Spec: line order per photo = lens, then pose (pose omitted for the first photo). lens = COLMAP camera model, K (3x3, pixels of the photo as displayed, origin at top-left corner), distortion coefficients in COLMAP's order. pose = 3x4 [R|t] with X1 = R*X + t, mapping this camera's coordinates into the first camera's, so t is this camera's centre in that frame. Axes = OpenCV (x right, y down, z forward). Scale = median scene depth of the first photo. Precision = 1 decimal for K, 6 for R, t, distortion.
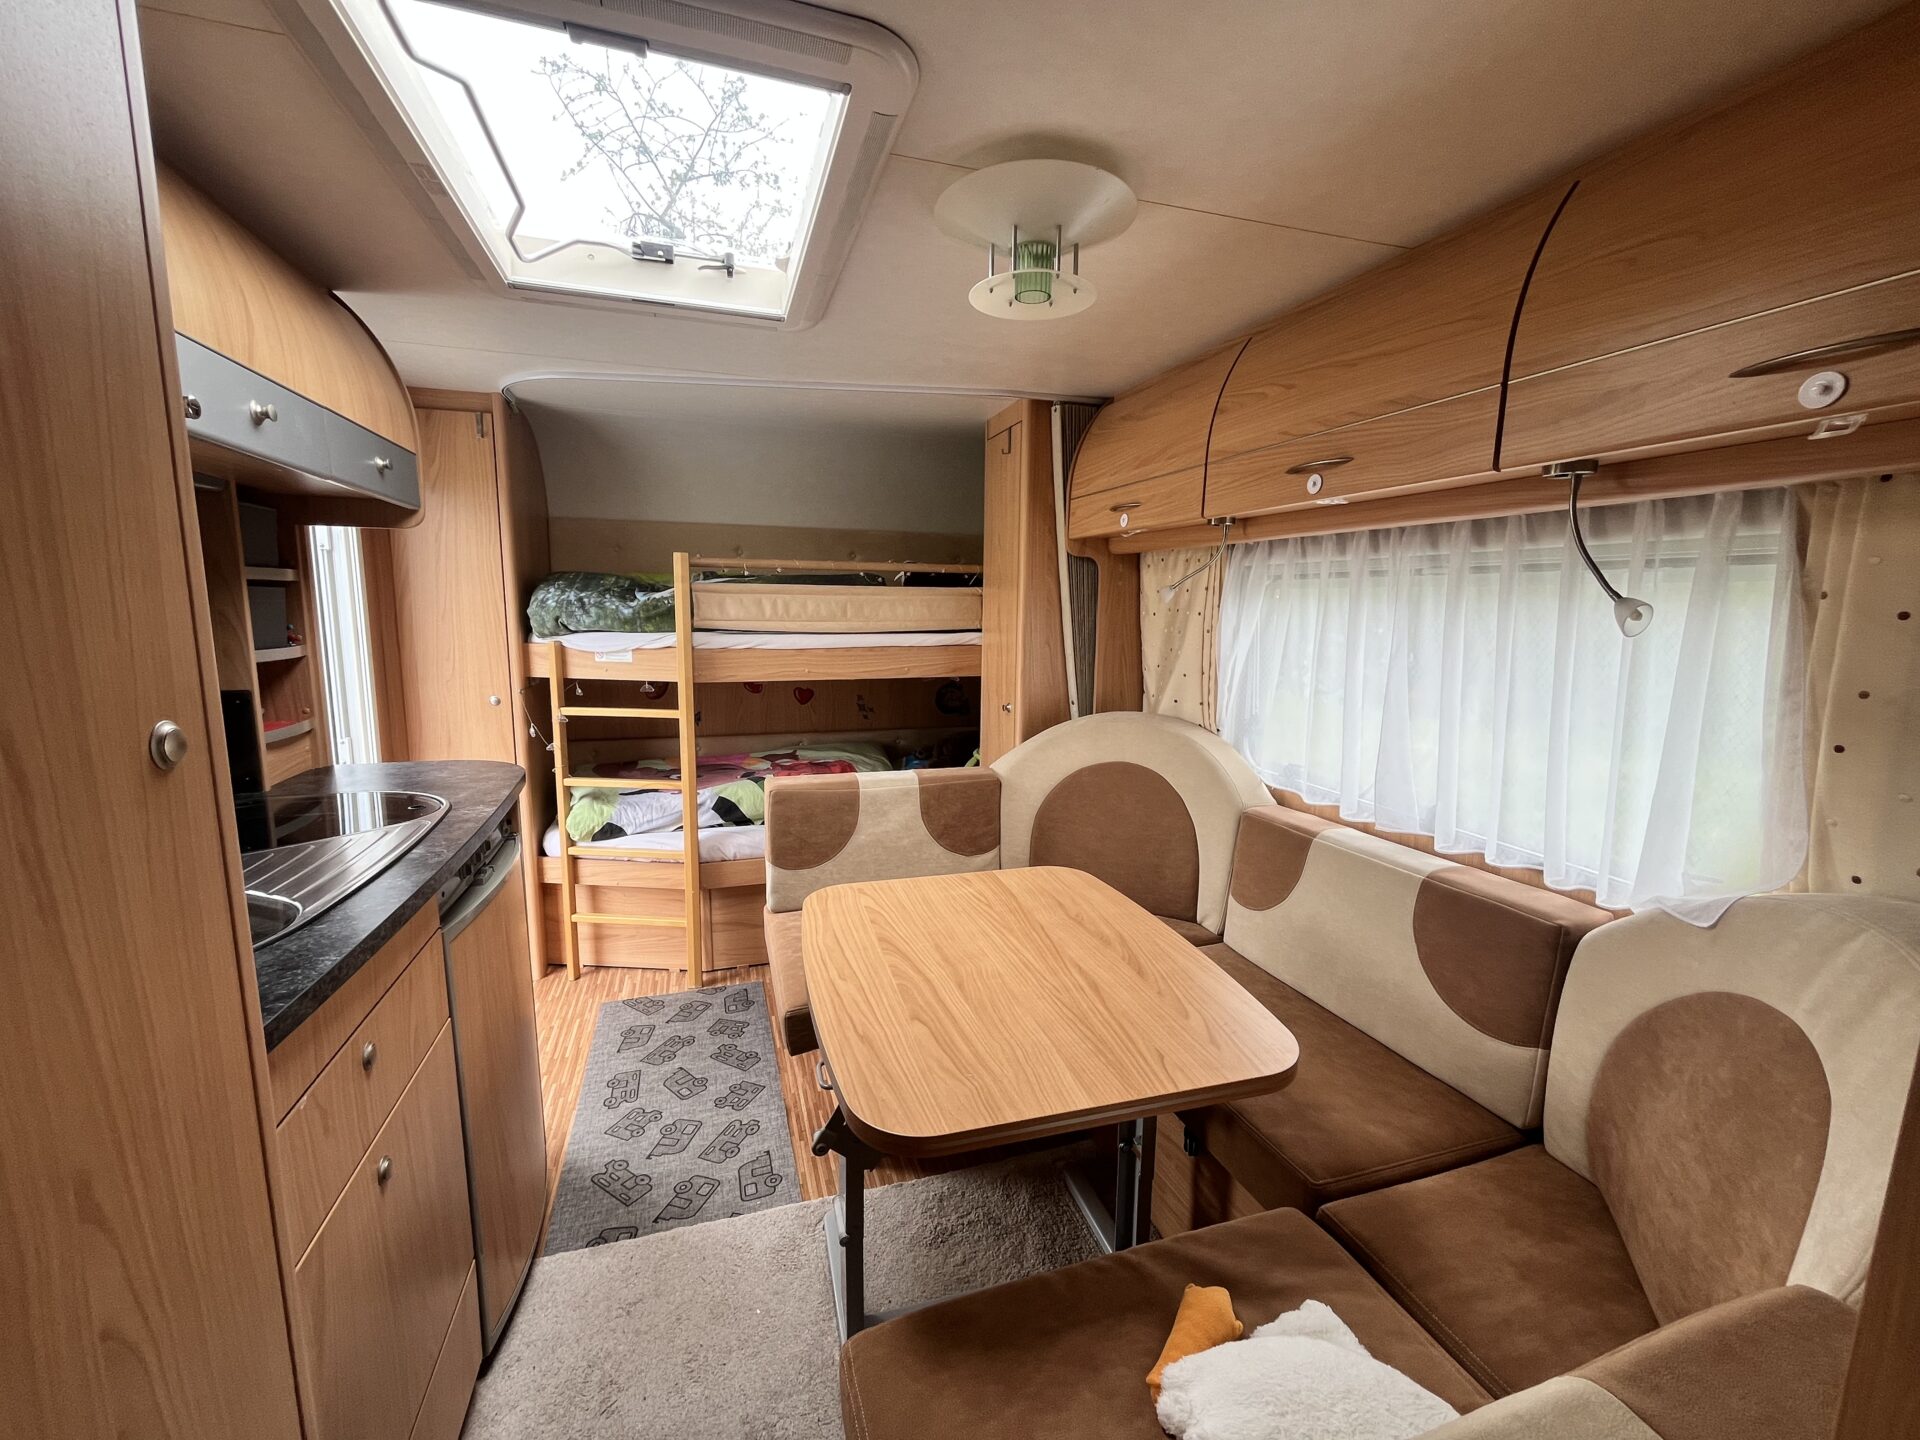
lens RADIAL K [[779.8, 0, 960.0], [0, 779.8, 720.0], [0, 0, 1]] dist [-0.005928, -0.000040]
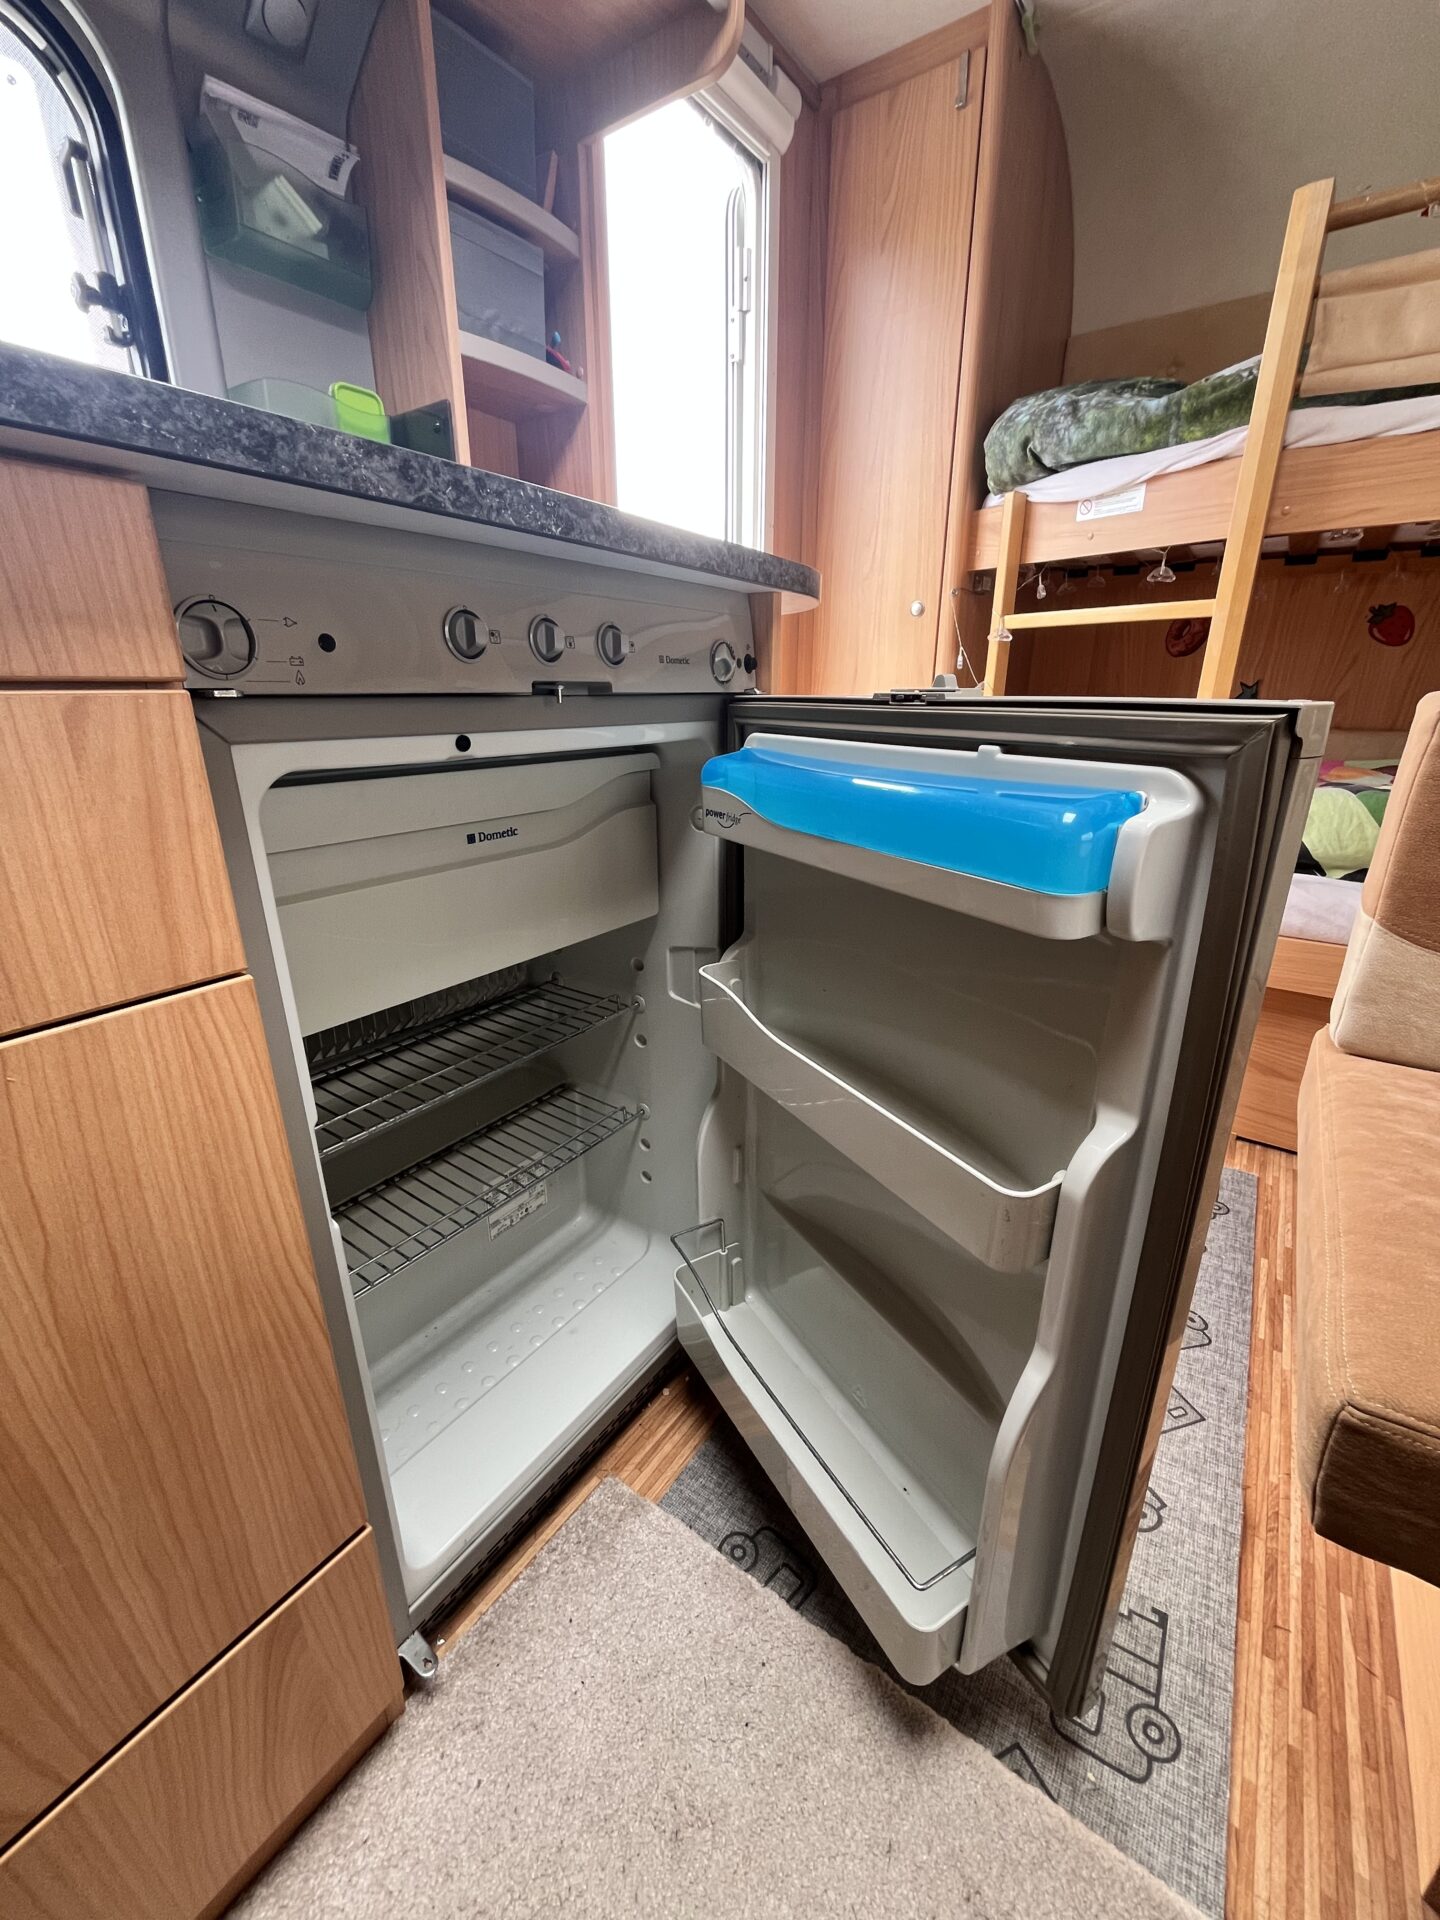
lens RADIAL K [[779.8, 0, 720.0], [0, 779.8, 960.0], [0, 0, 1]] dist [-0.005928, -0.000040]
pose [[0.607656, 0.253808, -0.752552, -0.127996], [-0.109622, 0.965295, 0.237043, 0.125446], [0.786598, -0.061544, 0.614390, 0.448352]]
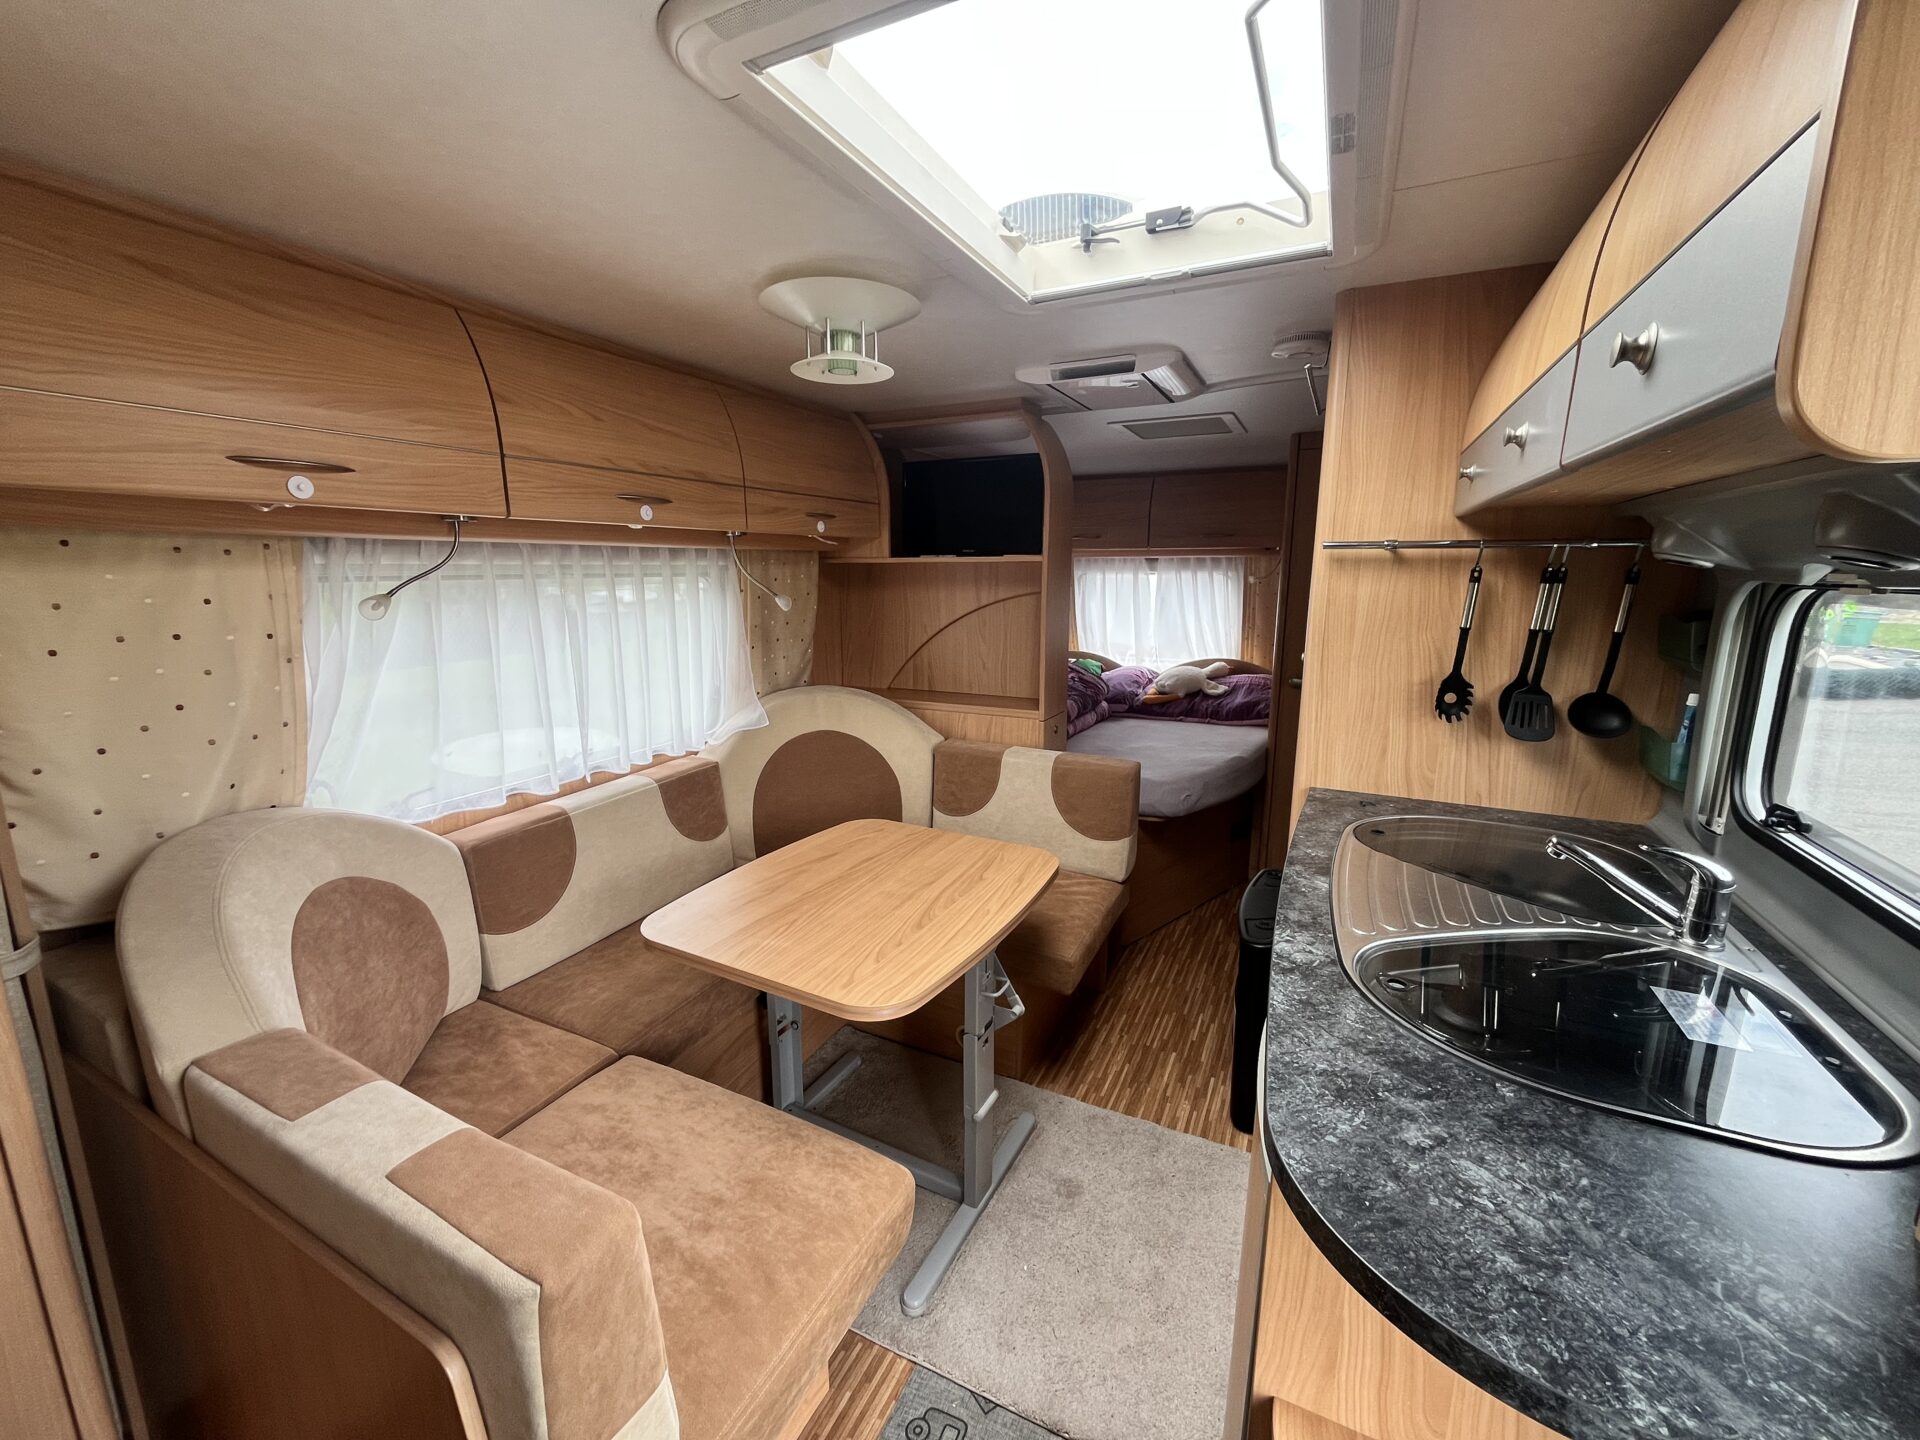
lens RADIAL K [[779.8, 0, 960.0], [0, 779.8, 720.0], [0, 0, 1]] dist [-0.005928, -0.000040]
pose [[-0.724982, -0.147645, 0.672757, -0.461825], [0.091841, 0.947310, 0.306869, -0.180723], [-0.682617, 0.284261, -0.673223, 0.891700]]
